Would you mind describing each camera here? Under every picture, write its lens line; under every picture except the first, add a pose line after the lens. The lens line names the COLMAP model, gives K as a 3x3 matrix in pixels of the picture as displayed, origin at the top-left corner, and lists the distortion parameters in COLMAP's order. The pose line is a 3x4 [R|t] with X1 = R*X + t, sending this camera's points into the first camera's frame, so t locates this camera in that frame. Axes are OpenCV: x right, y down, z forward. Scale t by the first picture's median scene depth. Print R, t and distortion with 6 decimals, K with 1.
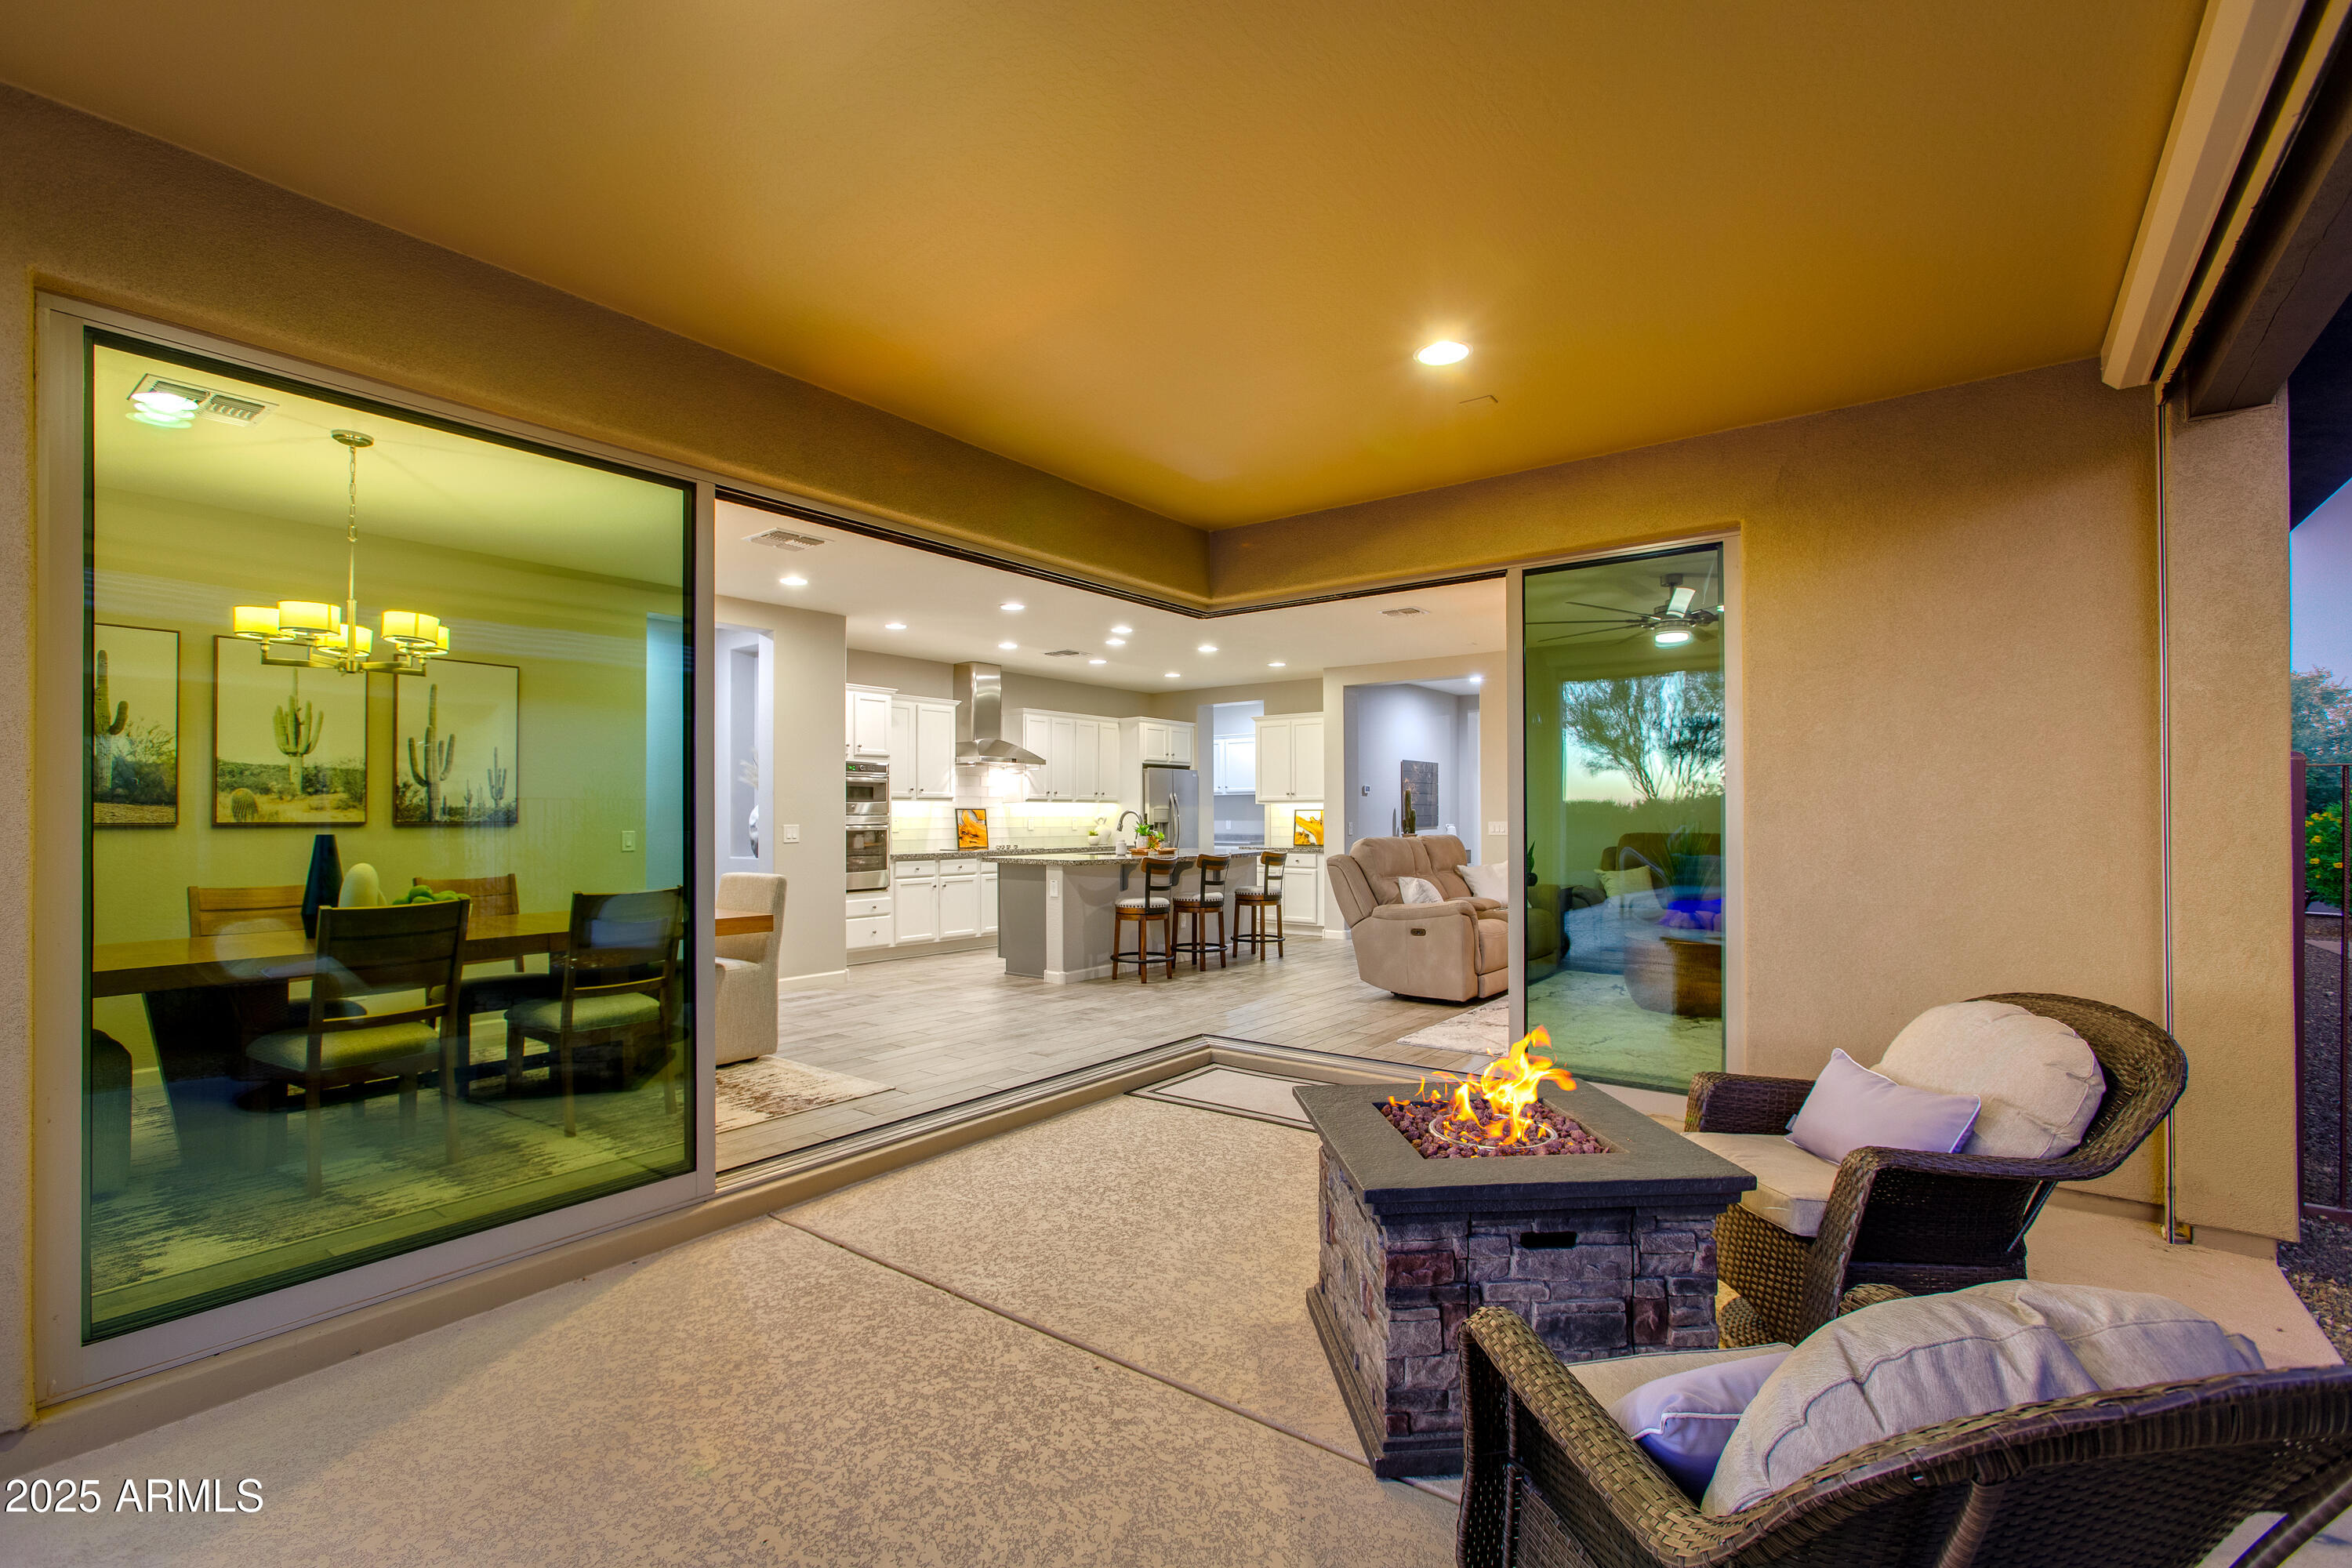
lens RADIAL K [[1048.8, 0, 1177.1], [0, 1048.8, 802.5], [0, 0, 1]] dist [-0.000111, -0.000058]
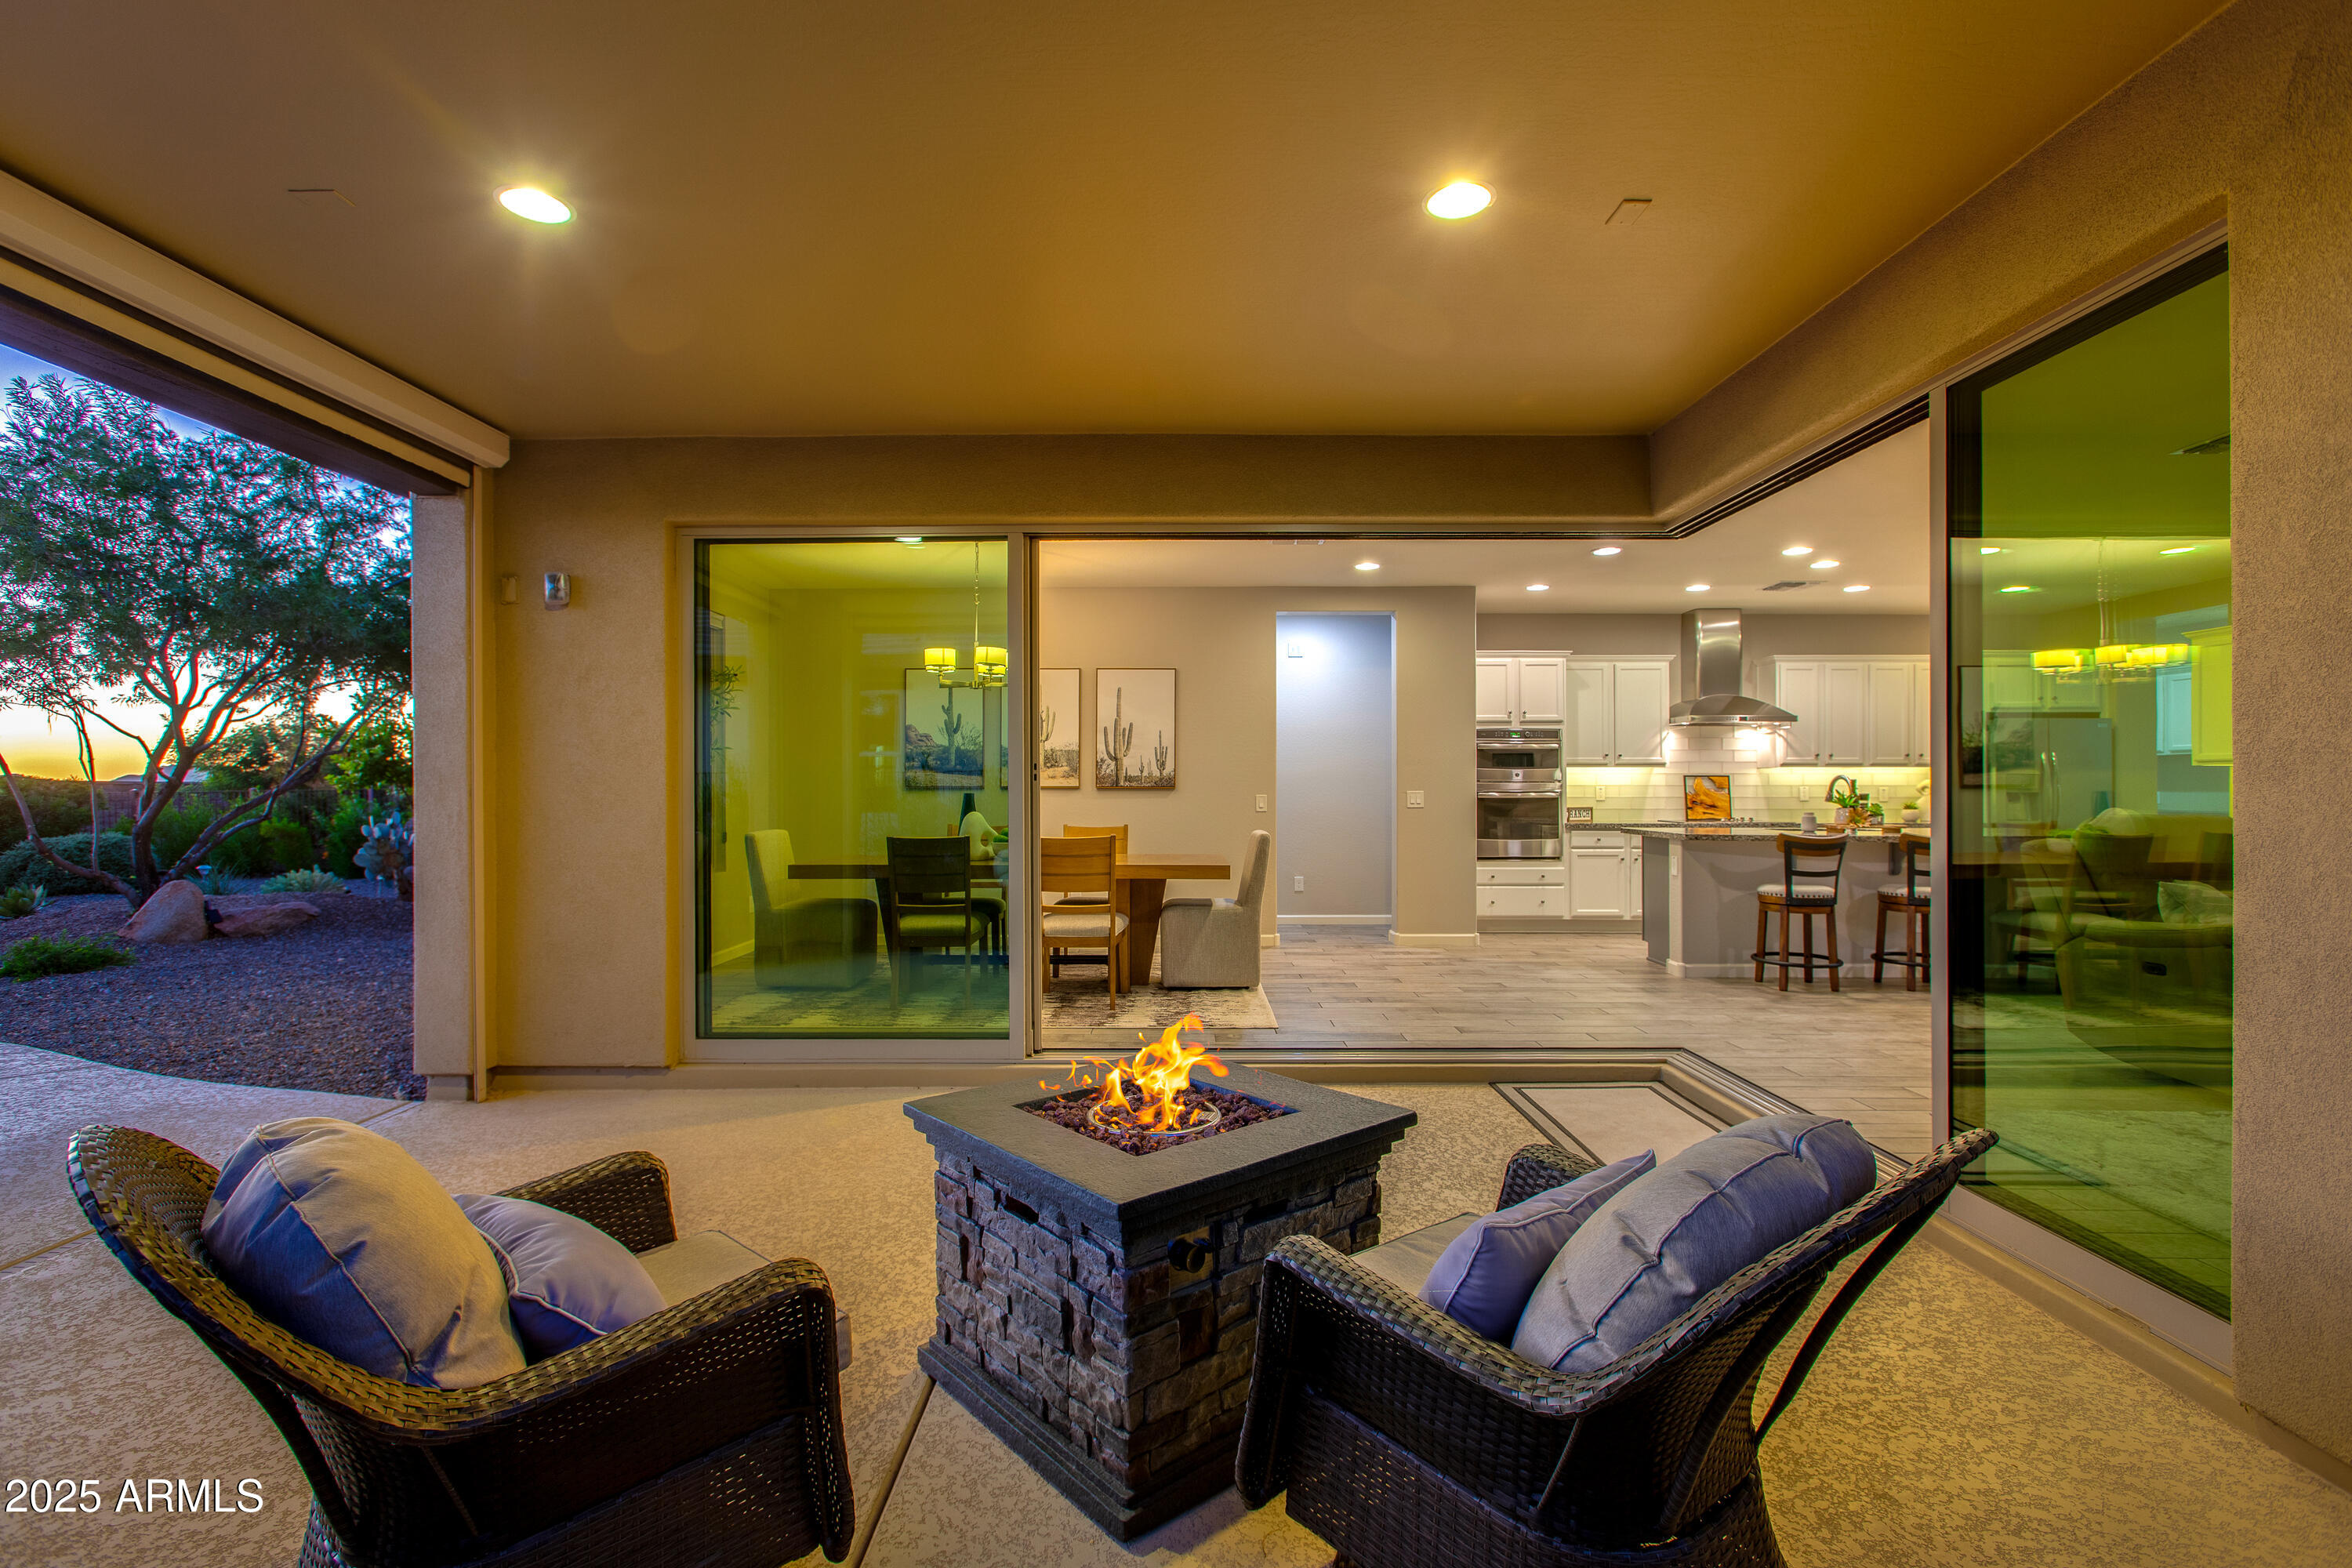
lens RADIAL K [[1068.2, 0, 1176.0], [0, 1068.2, 784.0], [0, 0, 1]] dist [-0.046021, -0.000048]
pose [[0.608514, -0.000124, -0.793543, 0.326487], [0.008565, 0.999943, 0.006411, 0.004807], [0.793497, -0.010698, 0.608480, 0.140083]]
